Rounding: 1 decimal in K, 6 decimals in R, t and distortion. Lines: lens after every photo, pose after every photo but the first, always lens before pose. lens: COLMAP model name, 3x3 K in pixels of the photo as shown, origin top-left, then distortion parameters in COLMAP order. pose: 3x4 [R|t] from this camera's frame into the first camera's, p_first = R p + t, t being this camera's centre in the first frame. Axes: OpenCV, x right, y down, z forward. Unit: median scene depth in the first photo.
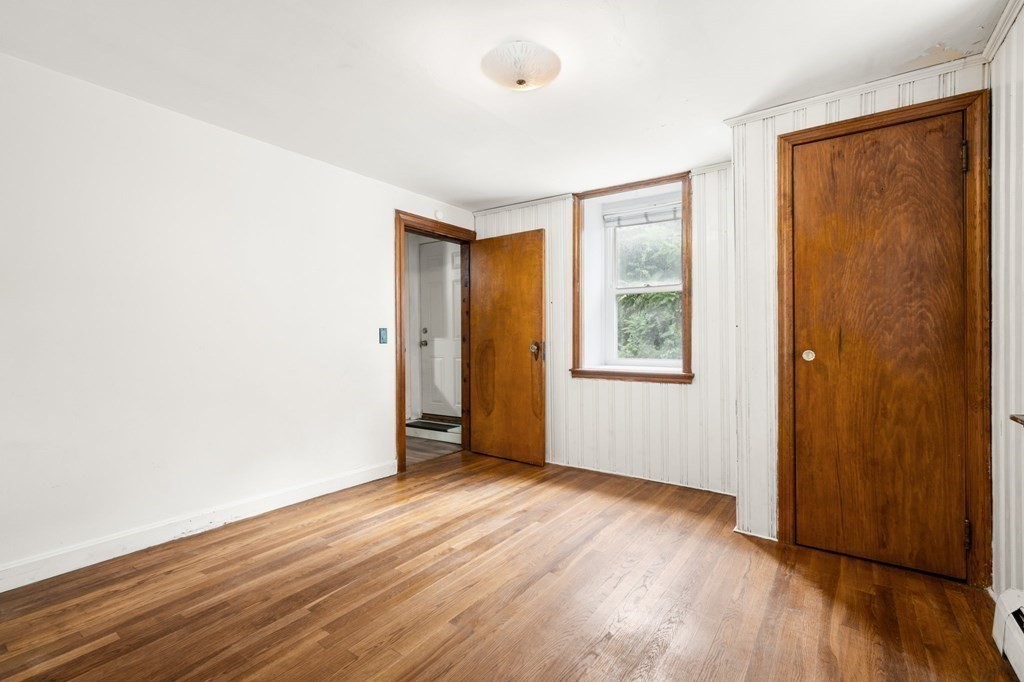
lens RADIAL K [[462.3, 0, 512.0], [0, 462.3, 341.0], [0, 0, 1]] dist [0.001134, 0.000200]
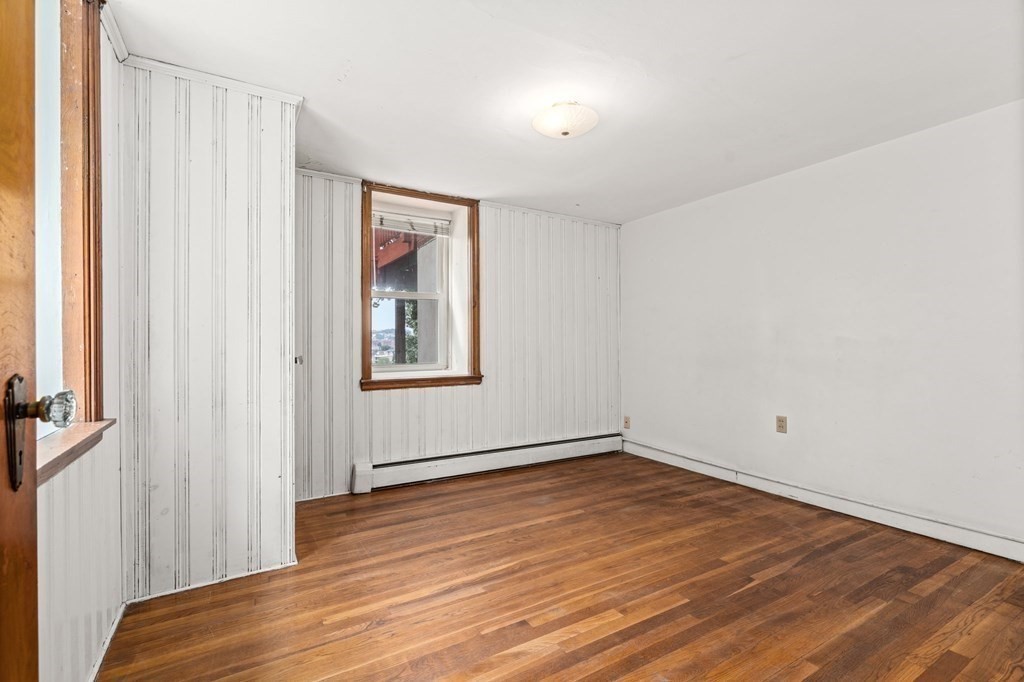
lens RADIAL K [[462.3, 0, 512.0], [0, 462.3, 341.0], [0, 0, 1]] dist [0.001134, 0.000200]
pose [[-0.914003, 0.003477, 0.405693, -0.331393], [0.005427, 0.999979, 0.003654, -0.019074], [-0.405672, 0.005542, -0.914002, 2.127026]]
